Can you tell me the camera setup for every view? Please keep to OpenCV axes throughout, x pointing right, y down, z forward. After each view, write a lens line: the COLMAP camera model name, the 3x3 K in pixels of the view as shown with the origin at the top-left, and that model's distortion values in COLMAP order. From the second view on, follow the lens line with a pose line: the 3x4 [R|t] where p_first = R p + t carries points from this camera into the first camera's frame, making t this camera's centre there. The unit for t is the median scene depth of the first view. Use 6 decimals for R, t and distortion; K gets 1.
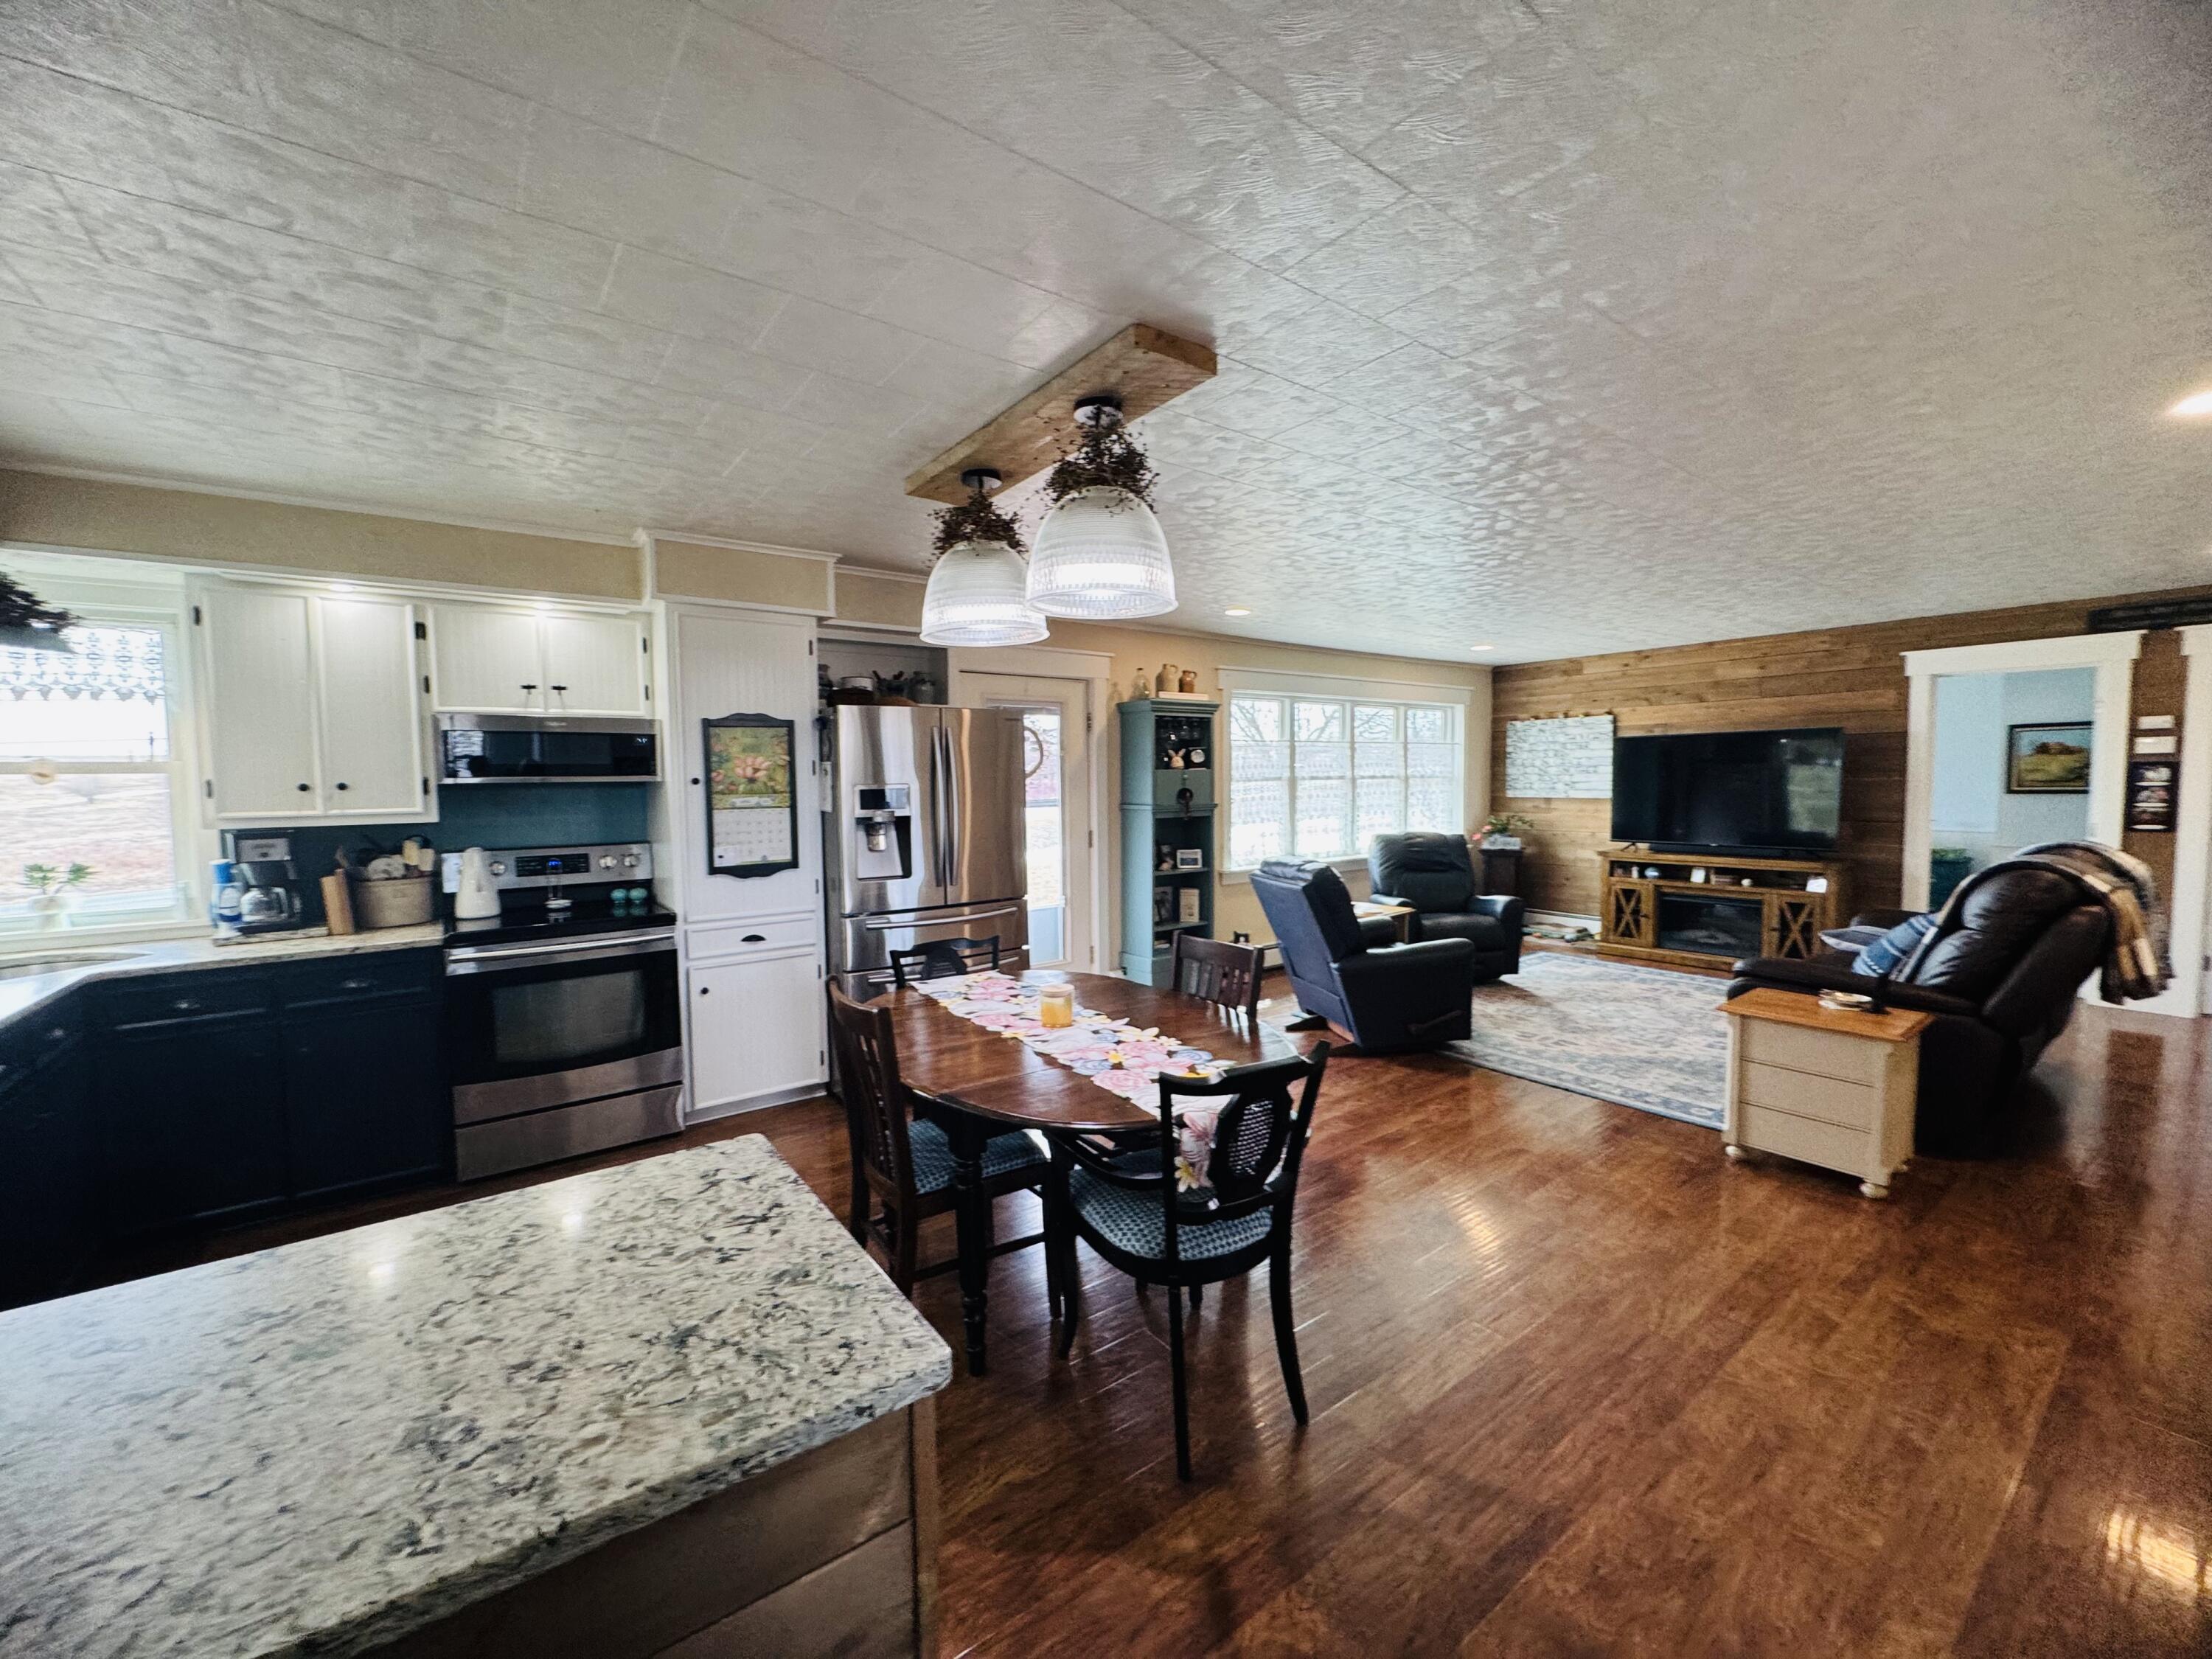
lens RADIAL K [[883.8, 0, 1103.8], [0, 883.8, 833.1], [0, 0, 1]] dist [-0.001344, -0.000431]
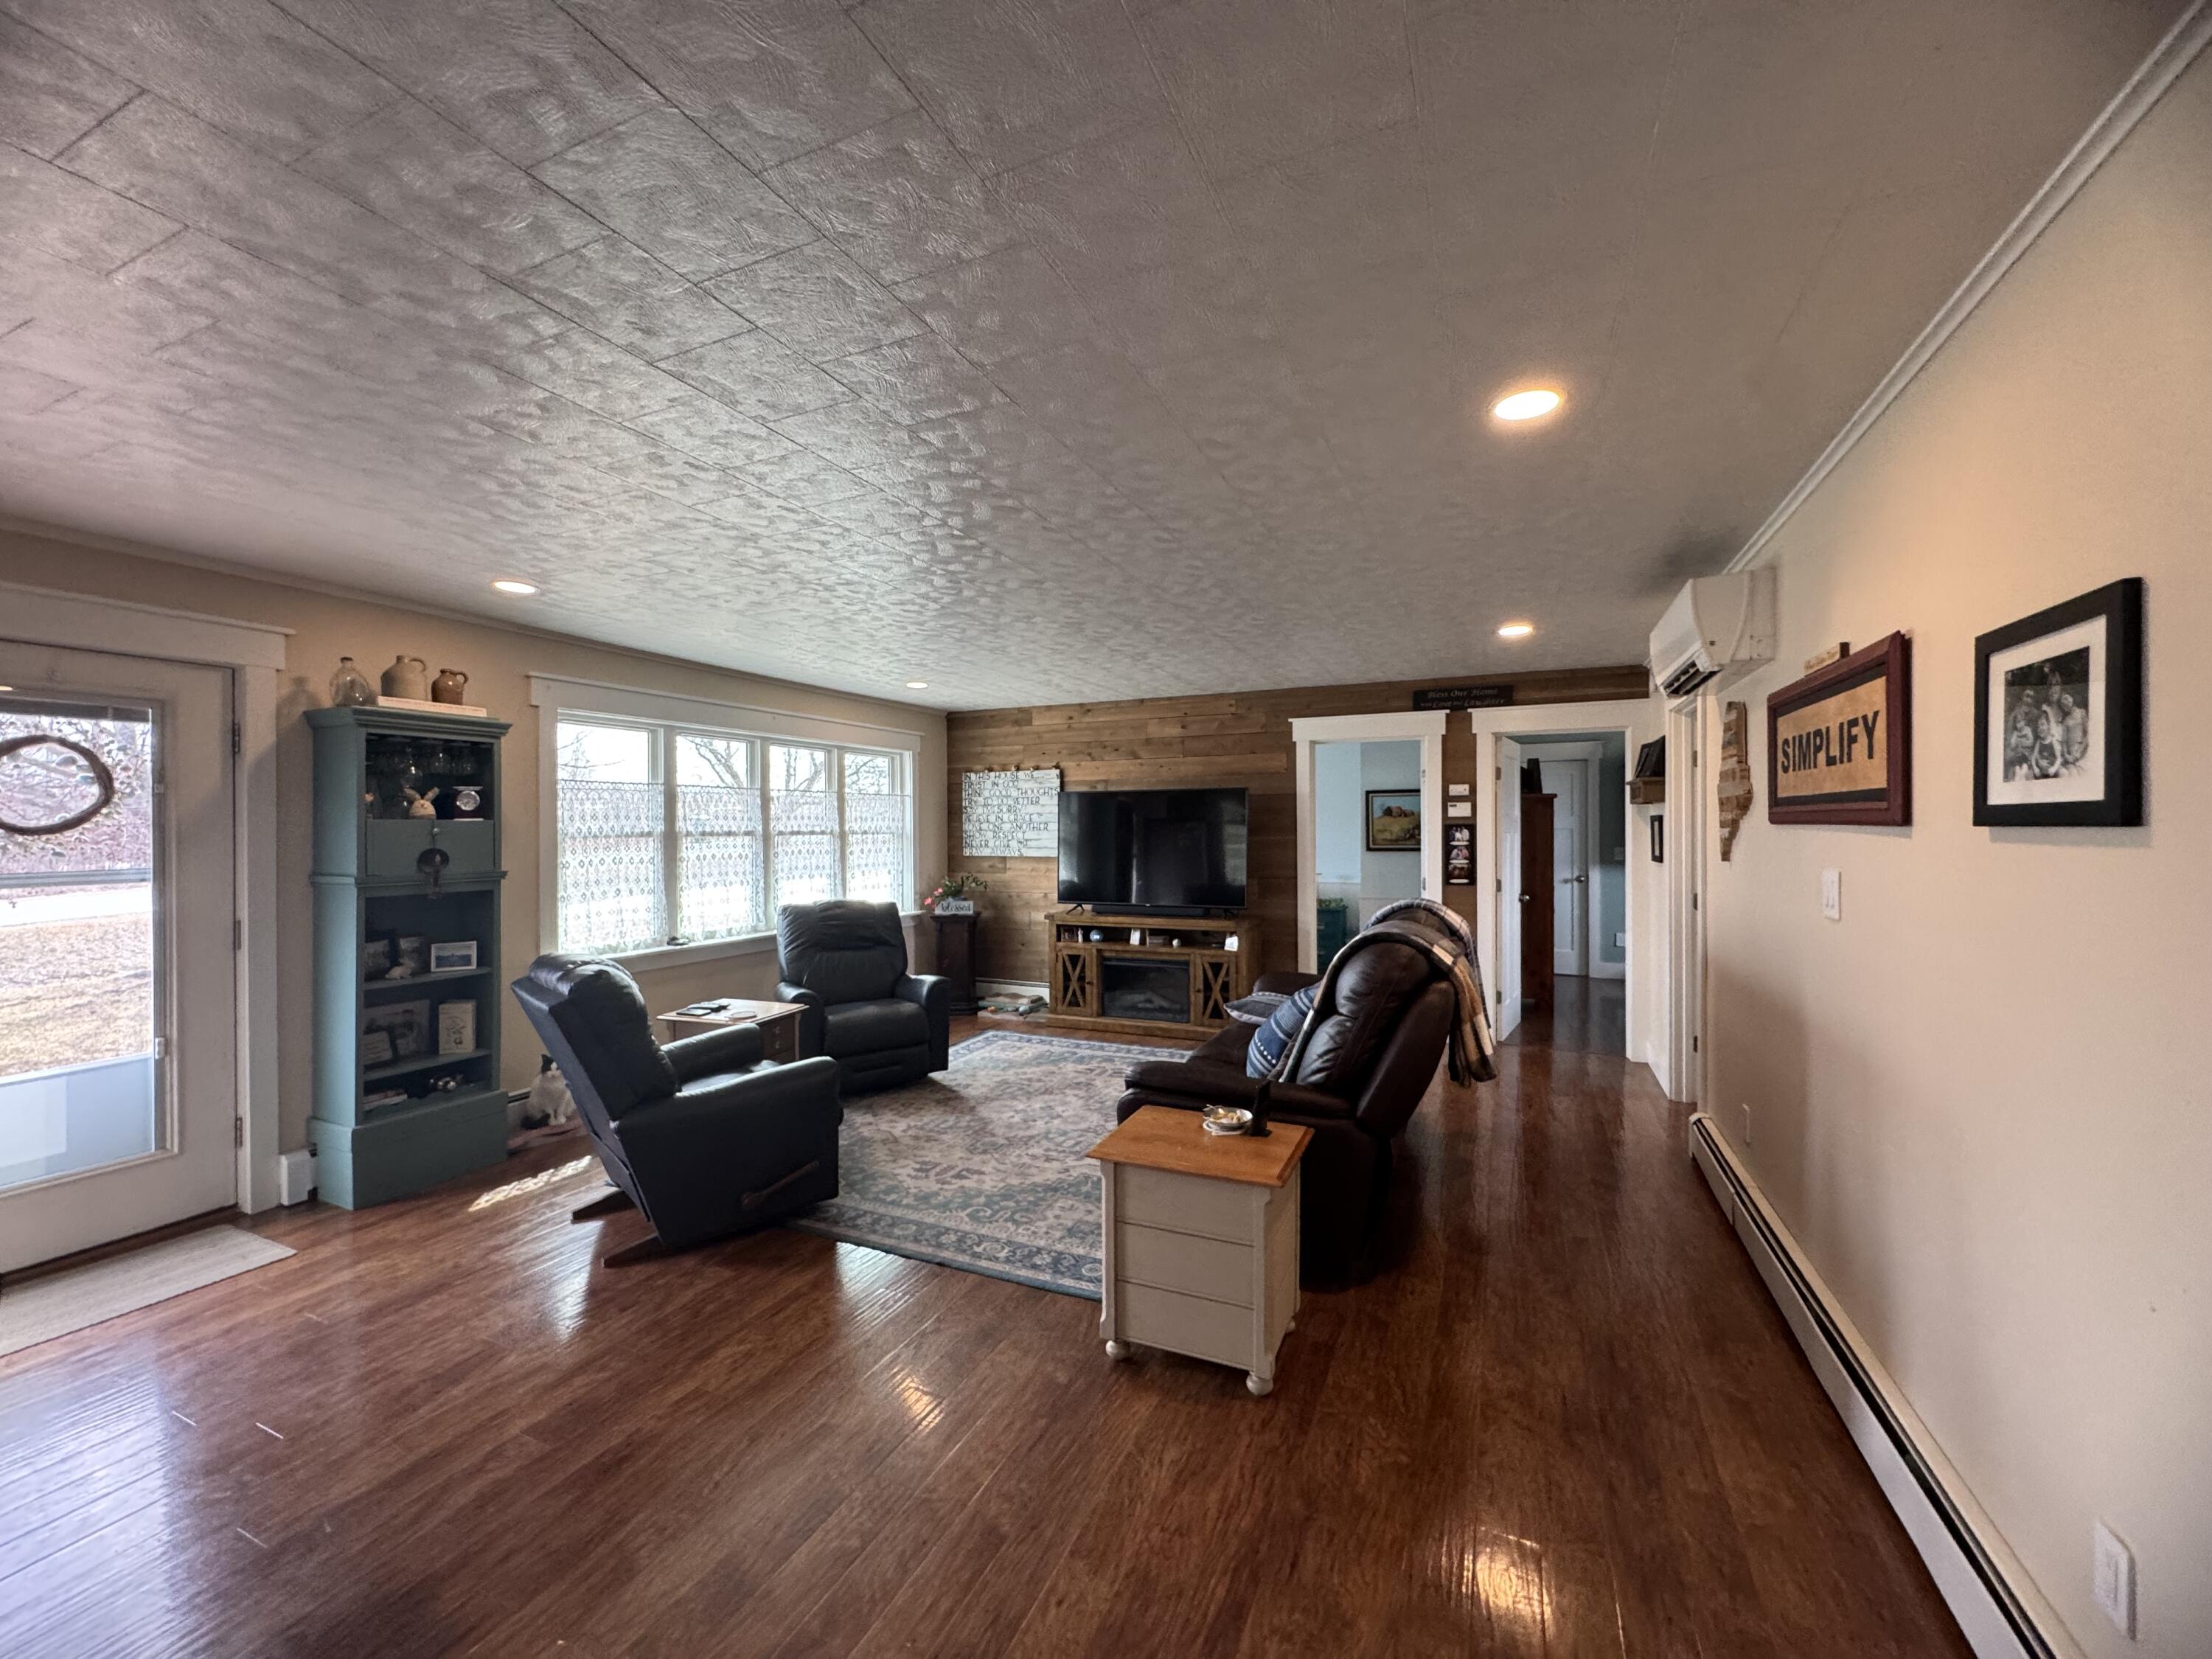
lens RADIAL K [[883.8, 0, 1101.9], [0, 883.8, 829.0], [0, 0, 1]] dist [-0.001344, -0.000431]
pose [[0.875070, 0.008485, 0.483923, 0.274840], [0.023565, 0.997914, -0.060110, -0.019796], [-0.483423, 0.064004, 0.873044, 0.267801]]
